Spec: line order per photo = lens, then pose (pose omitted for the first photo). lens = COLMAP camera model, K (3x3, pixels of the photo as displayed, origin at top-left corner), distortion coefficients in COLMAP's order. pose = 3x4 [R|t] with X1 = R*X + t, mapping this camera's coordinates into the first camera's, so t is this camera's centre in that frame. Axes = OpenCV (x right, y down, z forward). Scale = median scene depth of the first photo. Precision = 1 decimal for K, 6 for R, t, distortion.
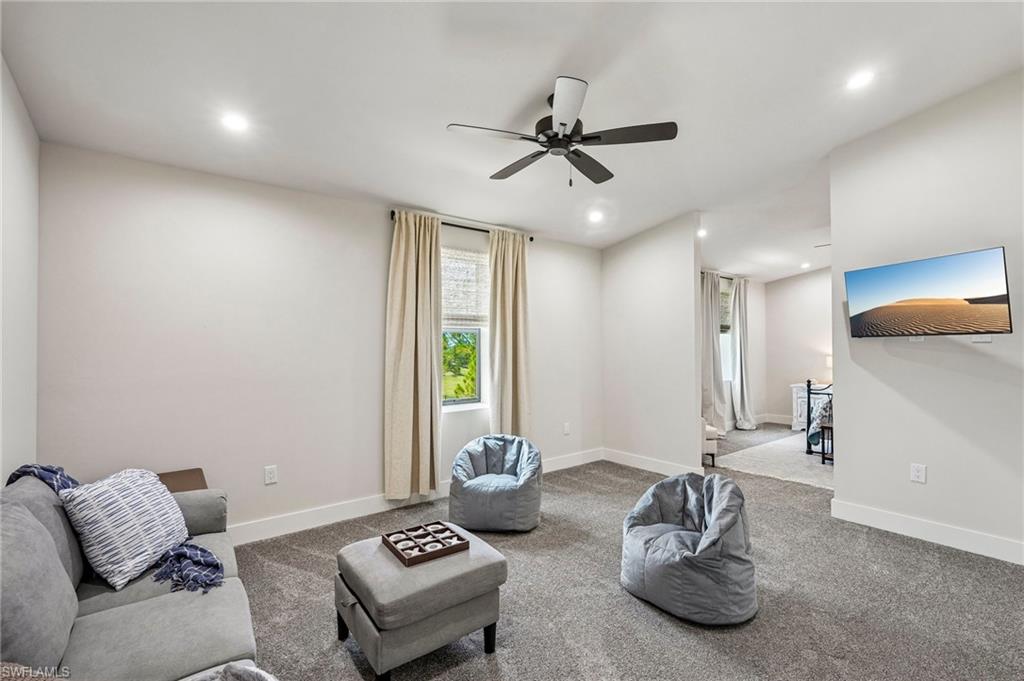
lens RADIAL K [[448.4, 0, 512.5], [0, 448.4, 342.8], [0, 0, 1]] dist [-0.014742, 0.006148]
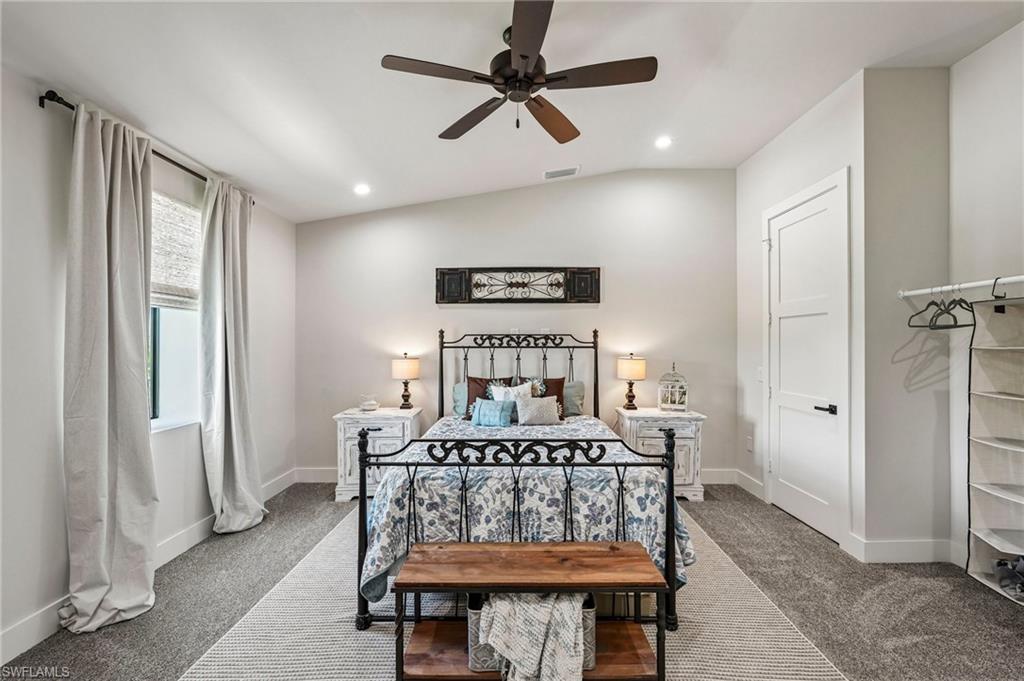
lens RADIAL K [[448.4, 0, 510.9], [0, 448.4, 337.2], [0, 0, 1]] dist [-0.014742, 0.006148]
pose [[0.623006, 0.007559, 0.782181, 0.376932], [-0.007334, 0.999966, -0.003822, 0.004971], [-0.782183, -0.003355, 0.623040, 0.564000]]
